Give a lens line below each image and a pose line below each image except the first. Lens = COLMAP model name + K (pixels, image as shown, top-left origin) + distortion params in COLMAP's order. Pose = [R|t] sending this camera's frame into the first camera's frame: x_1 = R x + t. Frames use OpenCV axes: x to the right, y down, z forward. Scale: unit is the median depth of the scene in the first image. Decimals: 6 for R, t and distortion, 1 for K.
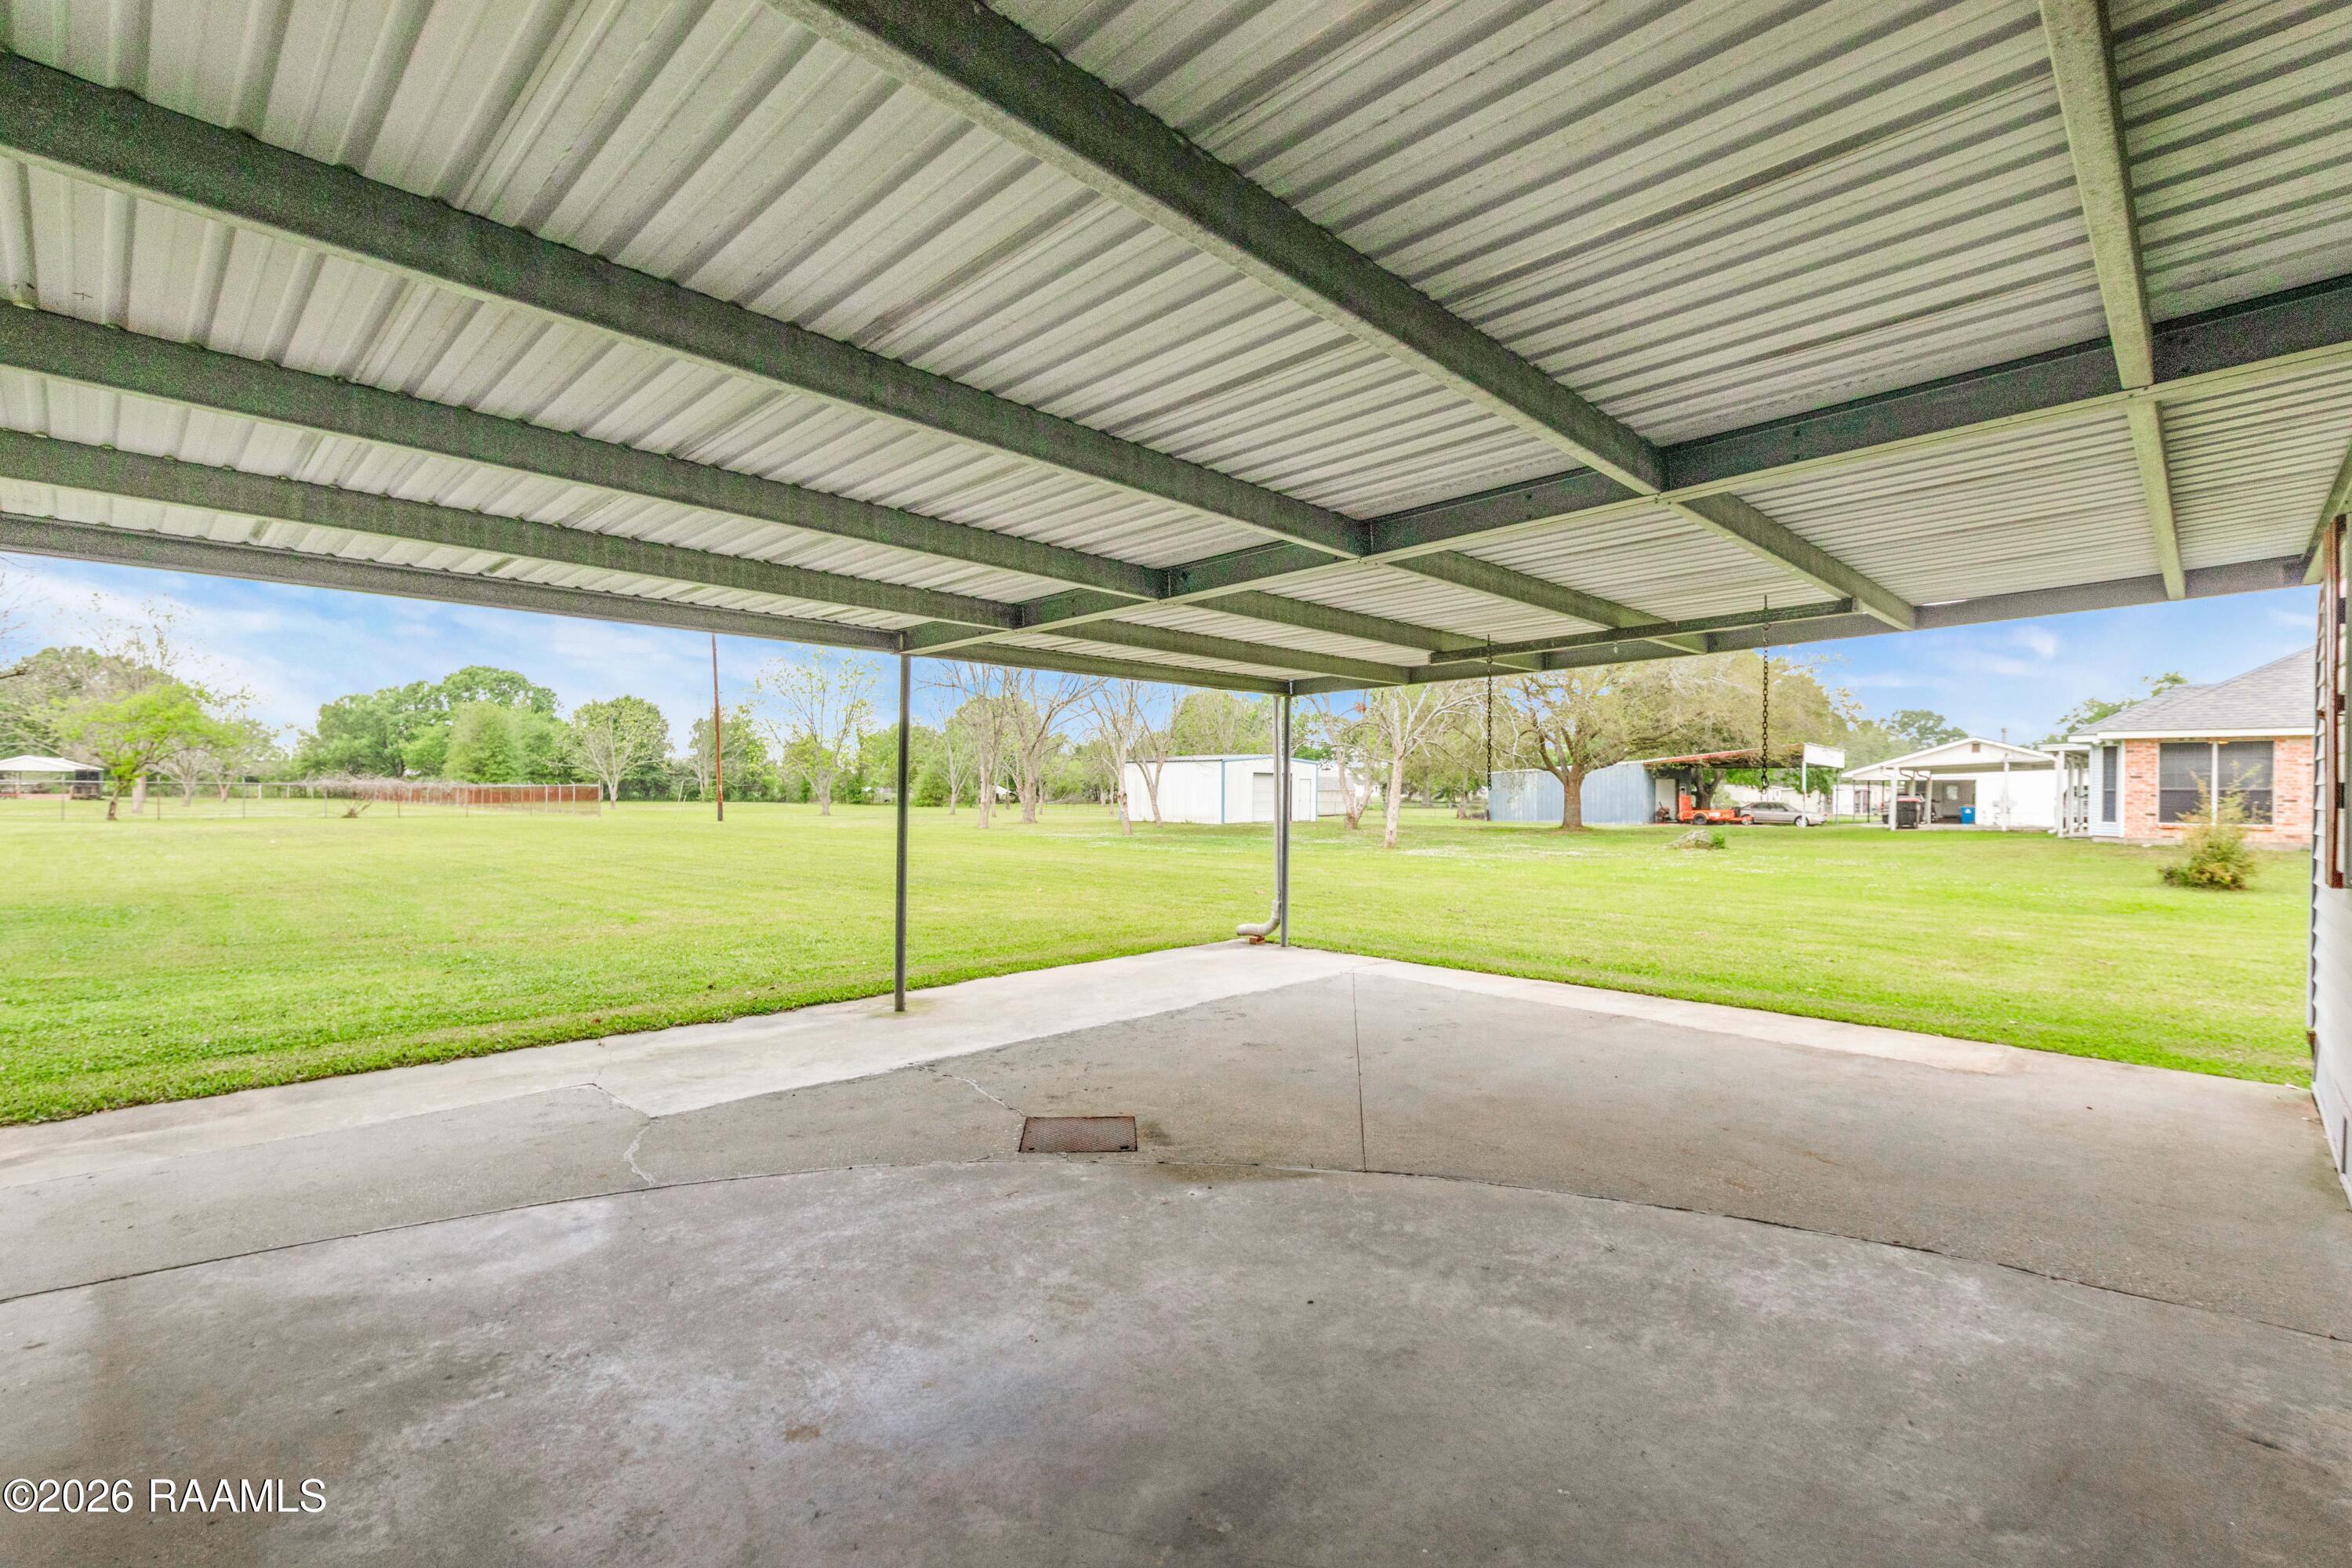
lens RADIAL K [[1050.6, 0, 1173.0], [0, 1050.6, 799.0], [0, 0, 1]] dist [-0.001801, -0.000386]
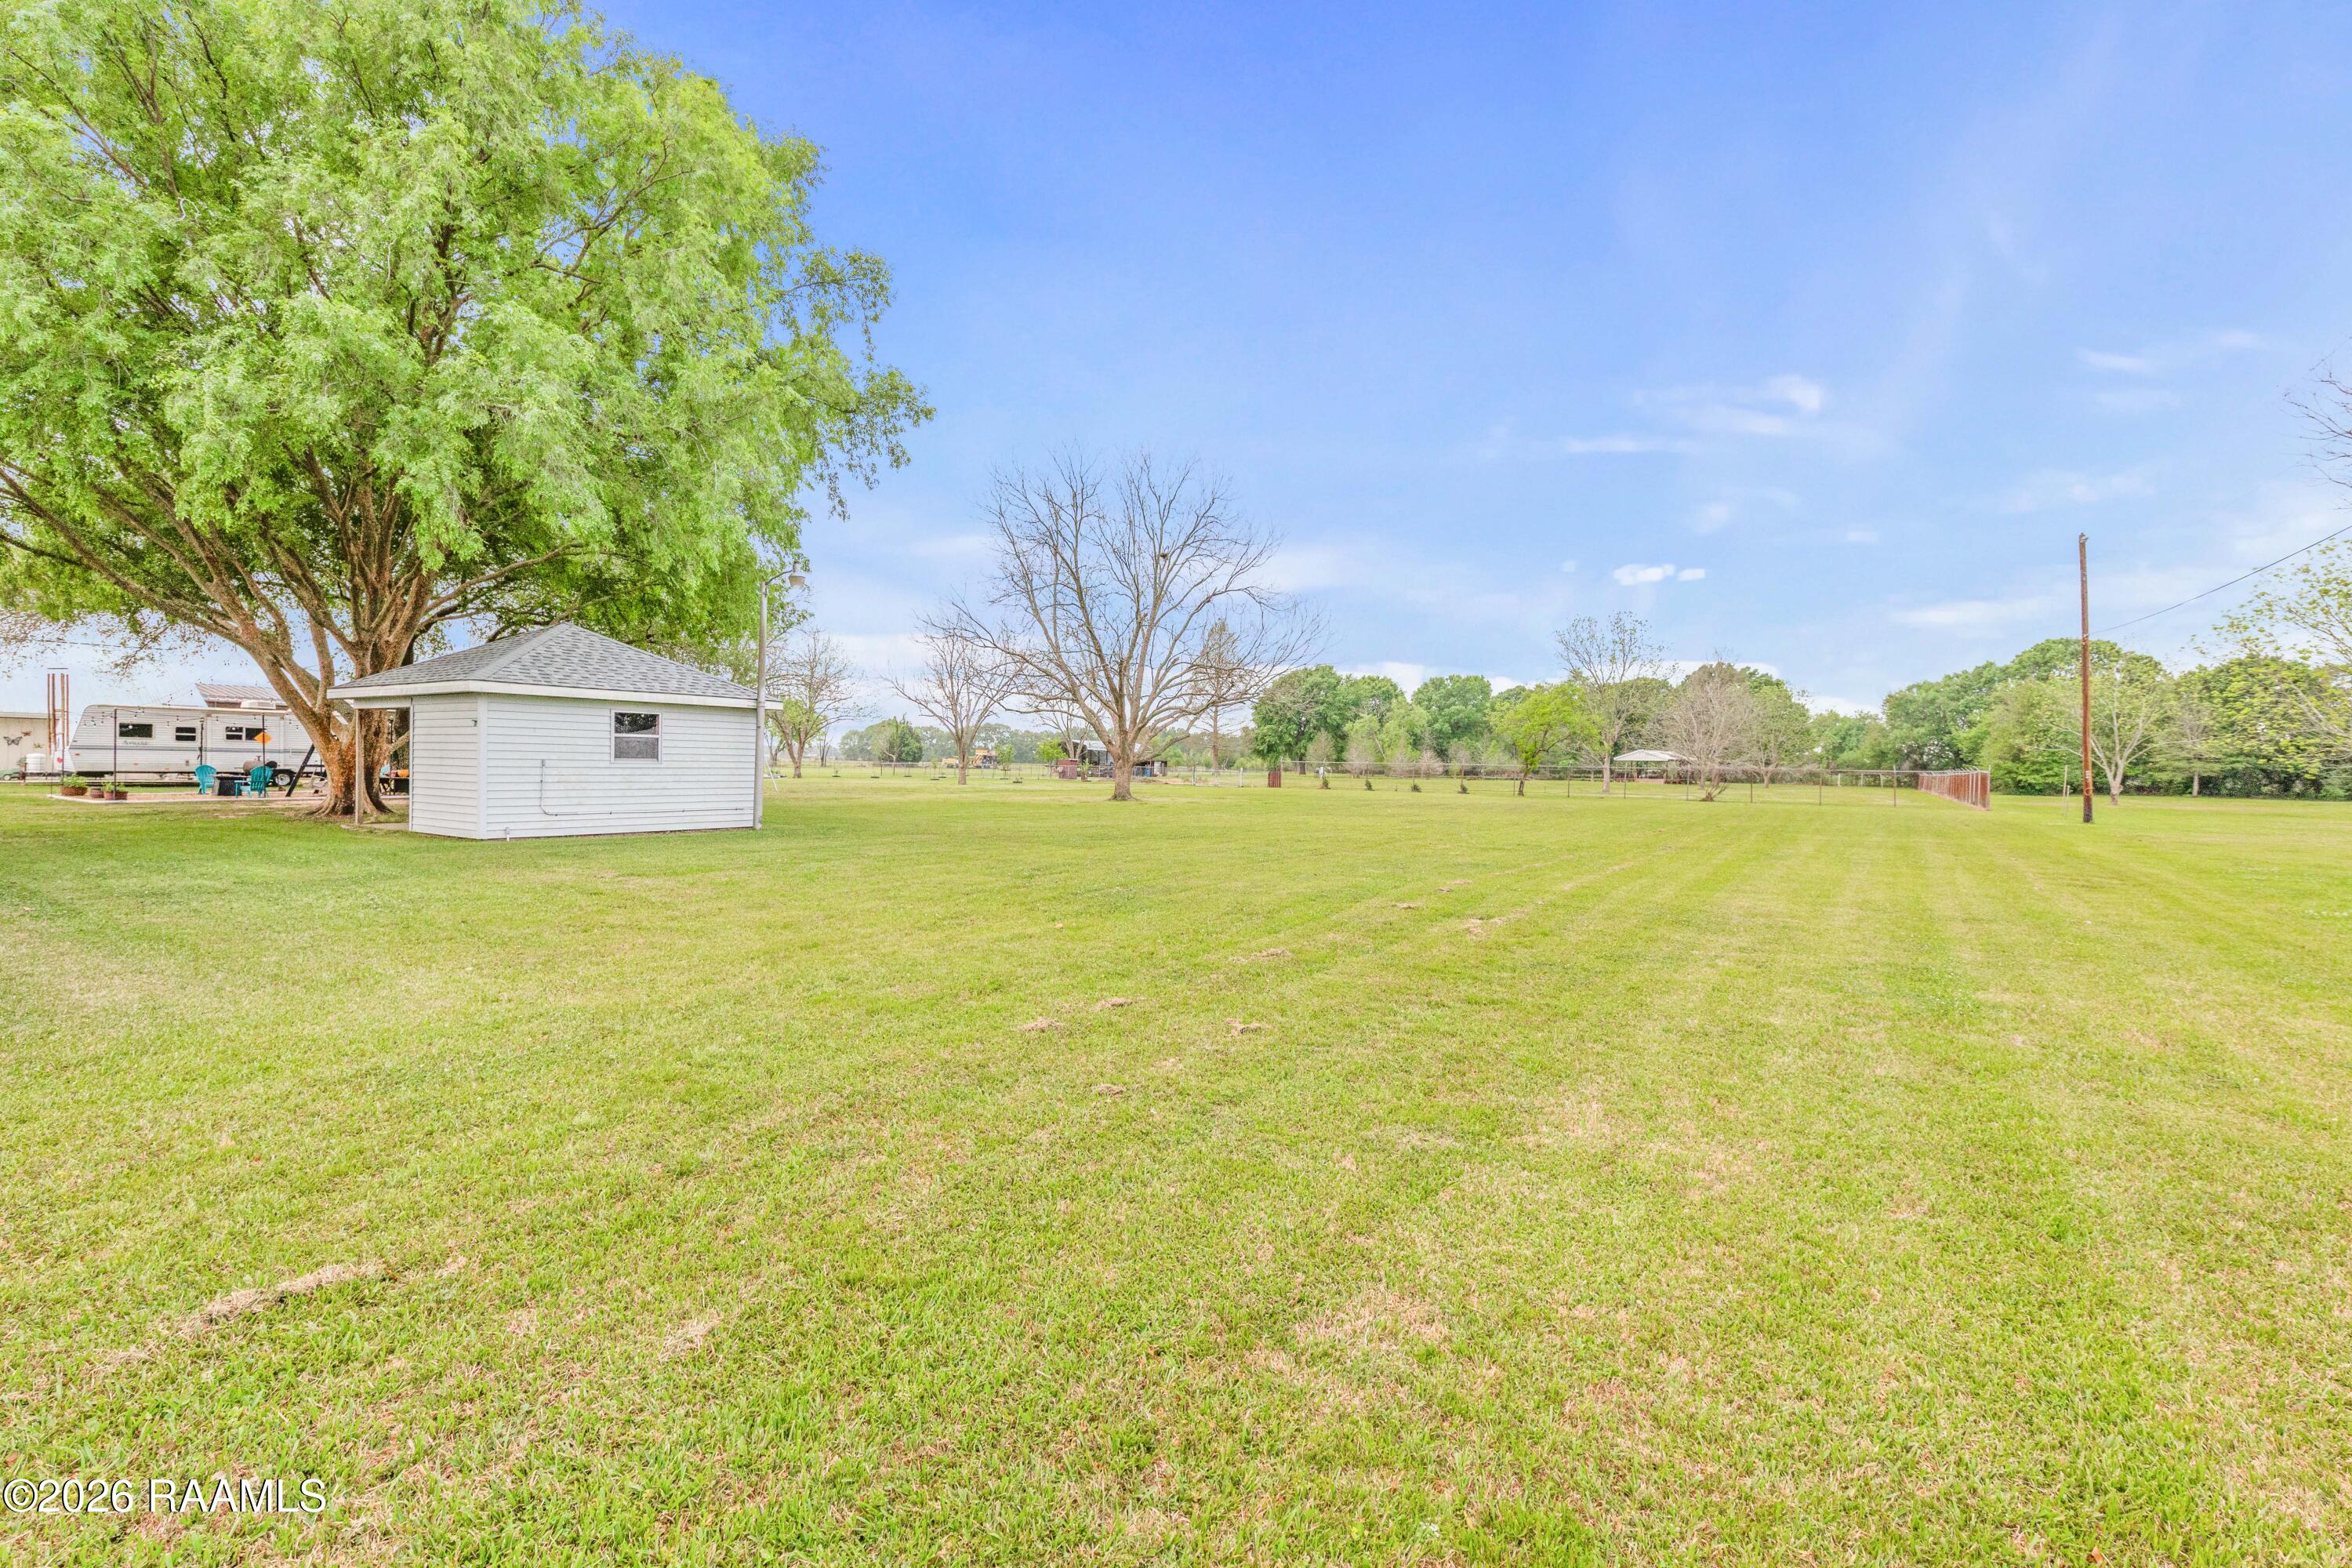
lens RADIAL K [[1050.6, 0, 1173.0], [0, 1050.6, 799.0], [0, 0, 1]] dist [-0.001801, -0.000386]
pose [[0.205937, 0.029397, -0.978124, 0.056253], [-0.022319, 0.999430, 0.025338, 0.000566], [0.978311, 0.016612, 0.206476, 0.123053]]
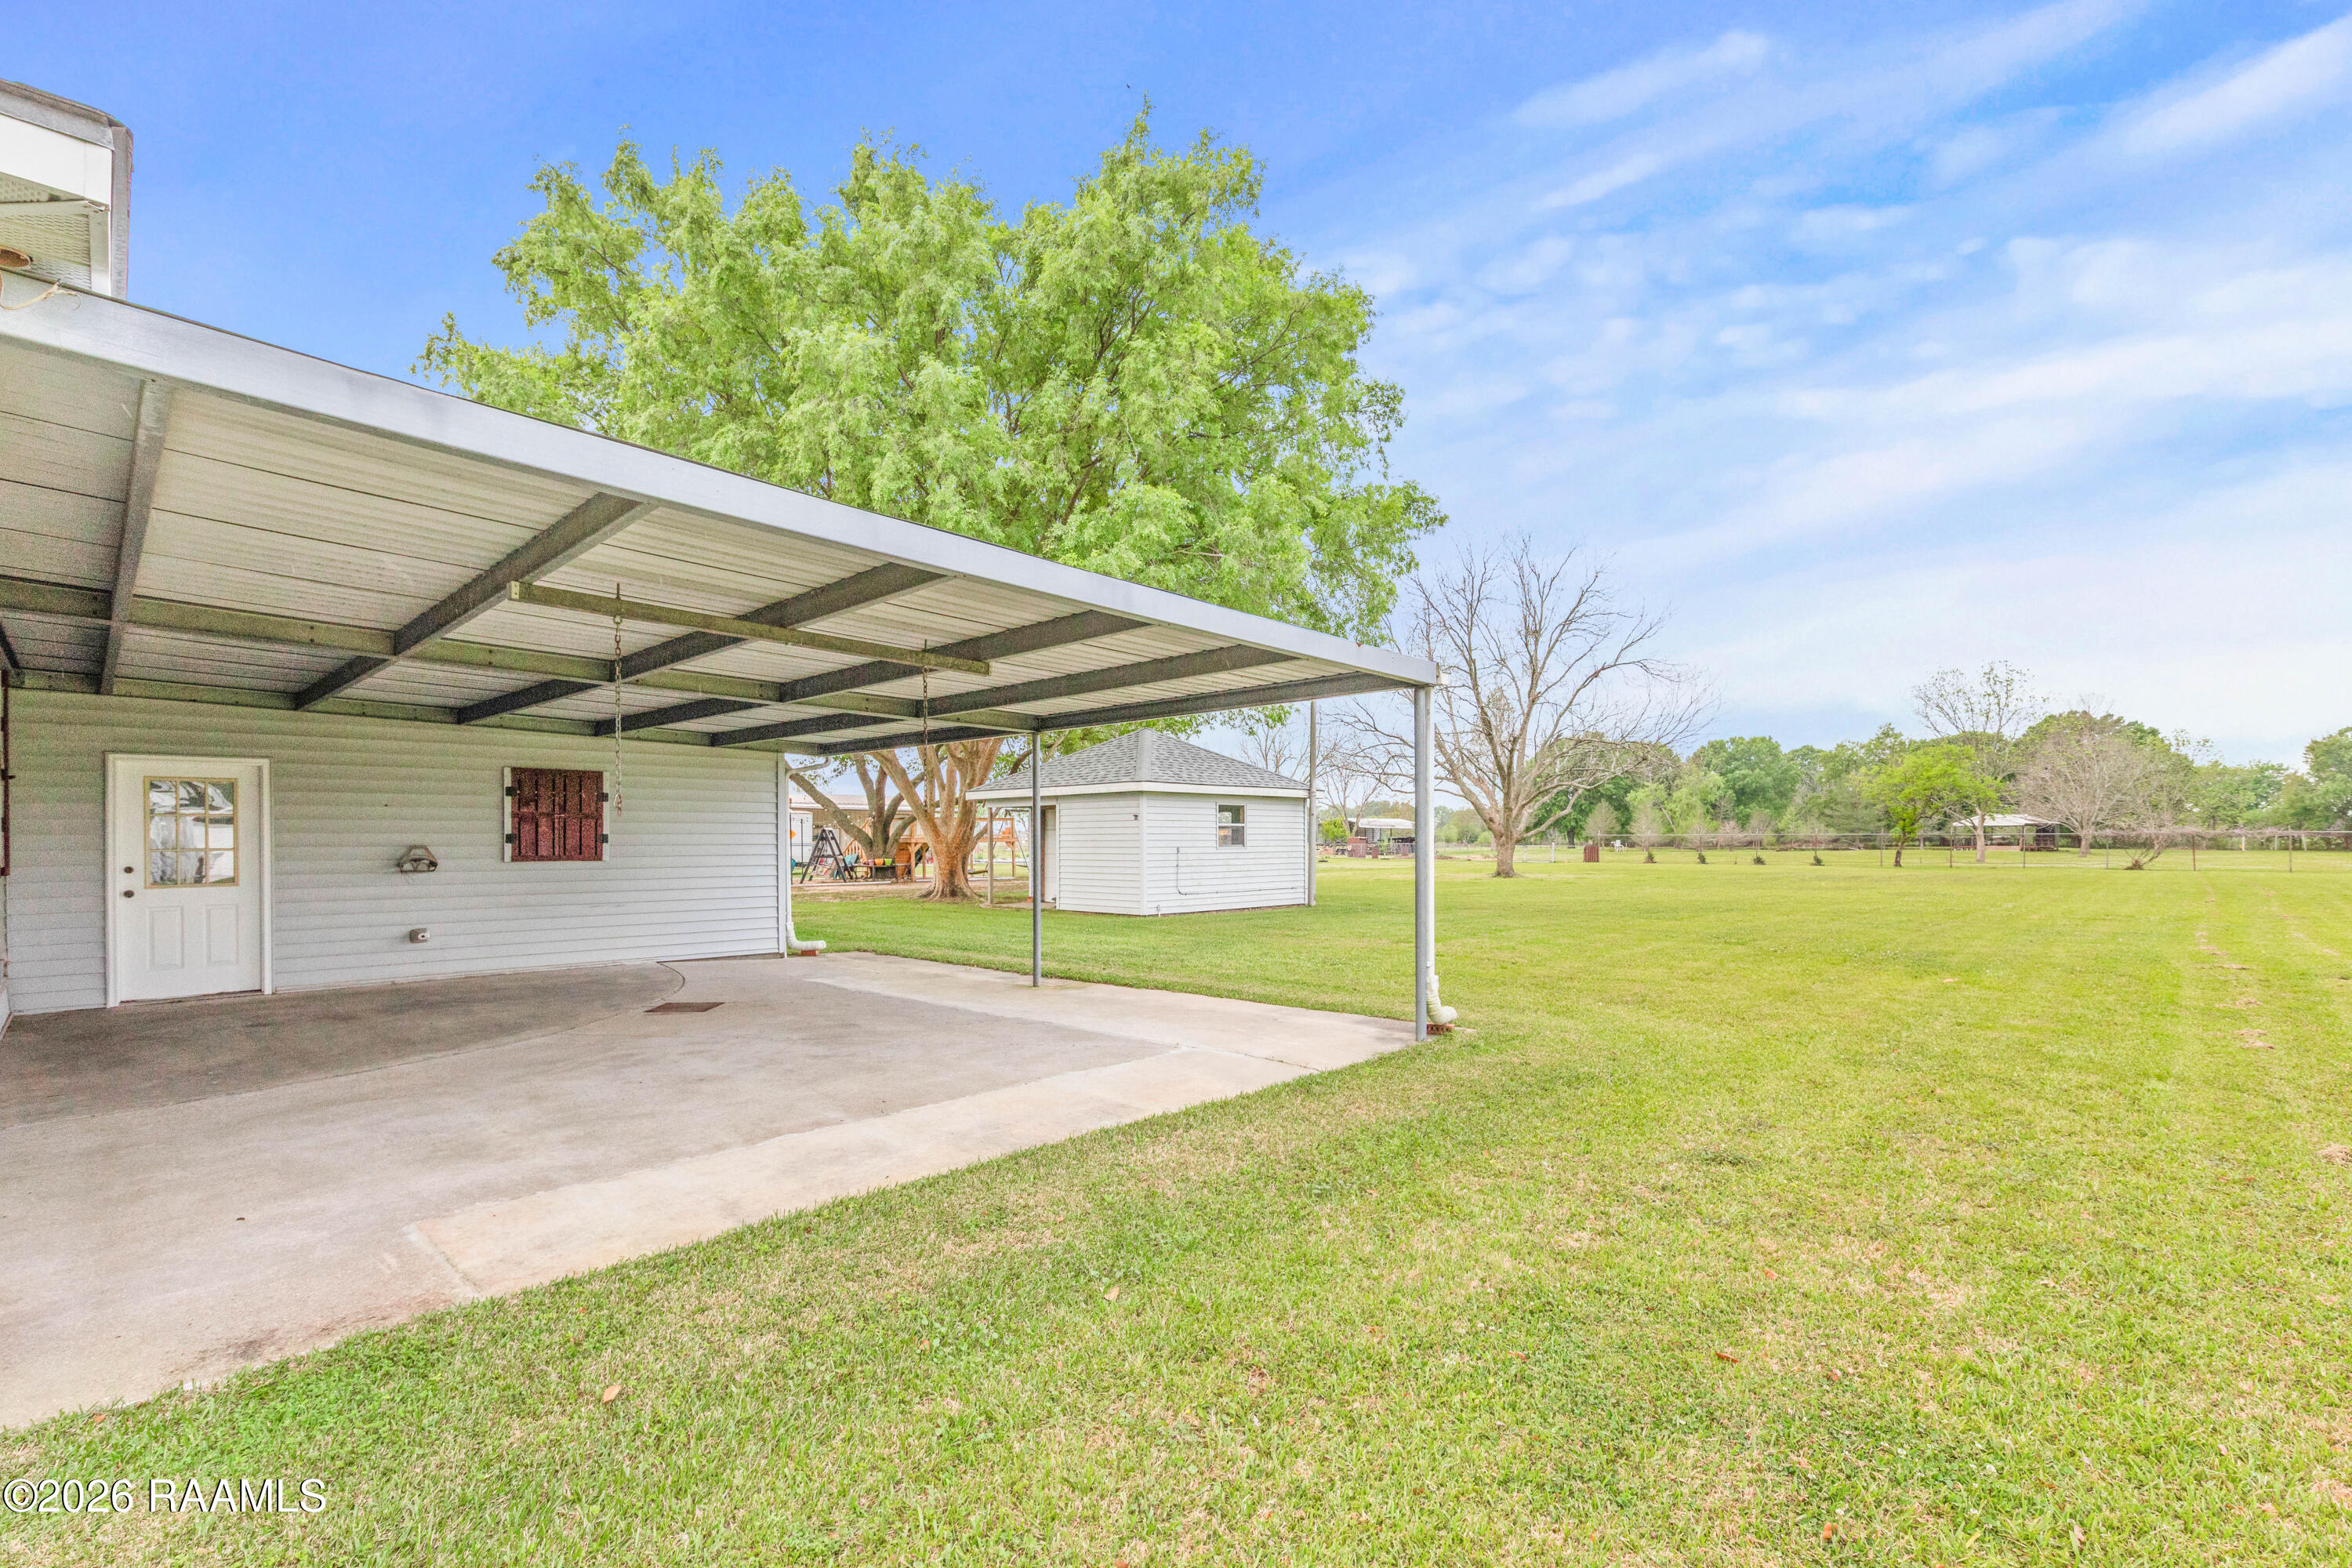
lens RADIAL K [[1071.7, 0, 1171.3], [0, 1071.7, 852.1], [0, 0, 1]] dist [-0.001102, 0.000153]
pose [[0.006720, 0.003721, -0.999971, 0.068203], [-0.003507, 0.999987, 0.003698, 0.000889], [0.999971, 0.003482, 0.006732, 0.068359]]
